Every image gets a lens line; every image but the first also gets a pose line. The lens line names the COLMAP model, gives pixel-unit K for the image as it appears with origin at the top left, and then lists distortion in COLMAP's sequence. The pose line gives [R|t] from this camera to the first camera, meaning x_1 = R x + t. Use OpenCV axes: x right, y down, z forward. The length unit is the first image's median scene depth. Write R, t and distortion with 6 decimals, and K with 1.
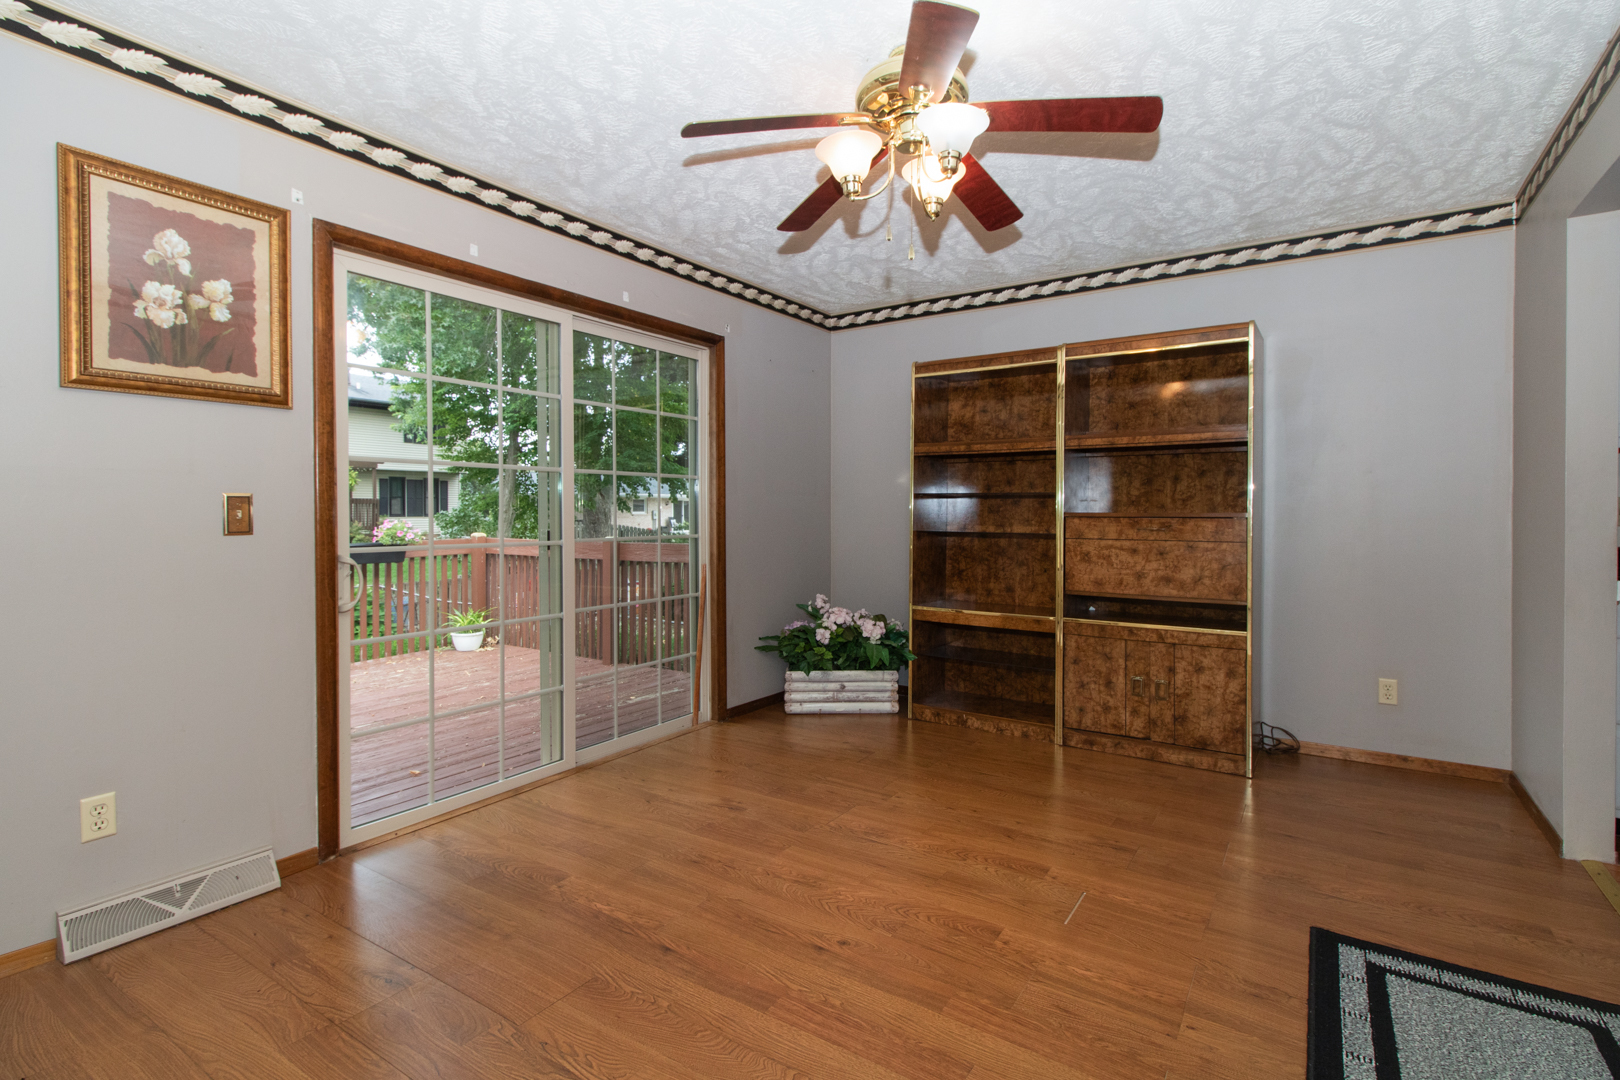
lens RADIAL K [[757.1, 0, 908.4], [0, 757.1, 533.5], [0, 0, 1]] dist [0.002186, 0.000339]
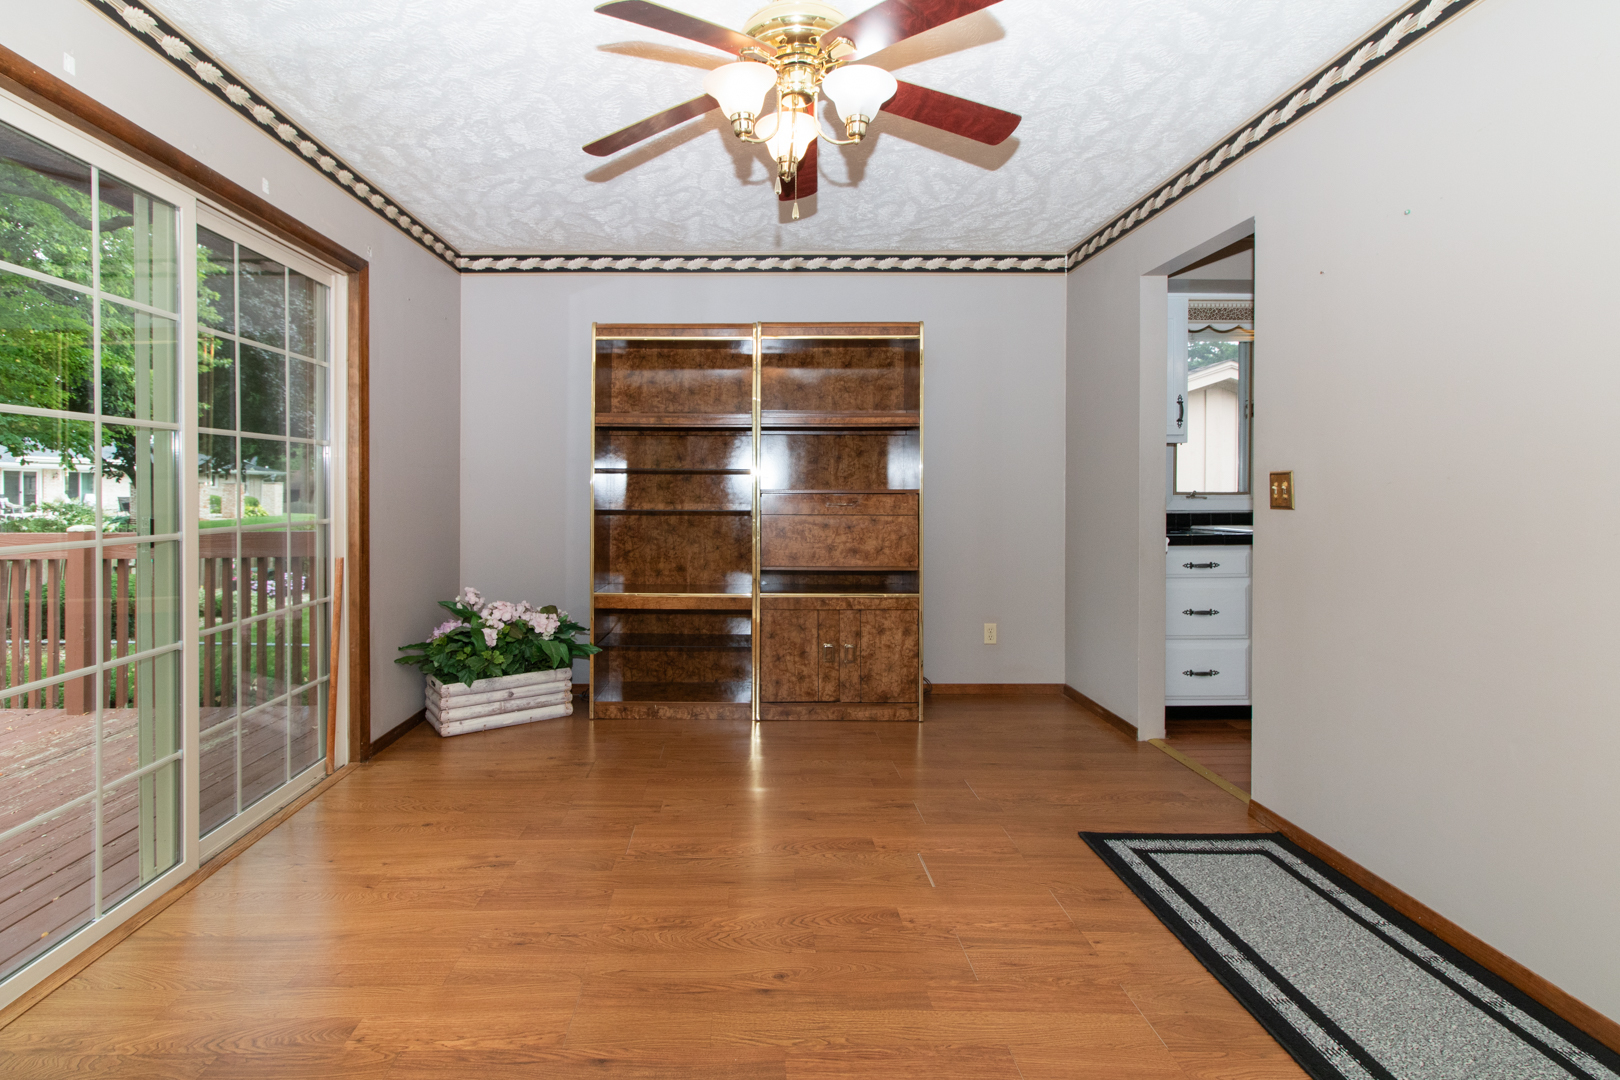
lens RADIAL K [[748.0, 0, 799.1], [0, 748.0, 503.7], [0, 0, 1]] dist [-0.000980, -0.000097]
pose [[0.851767, -0.011713, 0.523789, -0.275587], [0.014649, 0.999892, -0.001462, -0.006195], [-0.523715, 0.008918, 0.851847, 0.125799]]
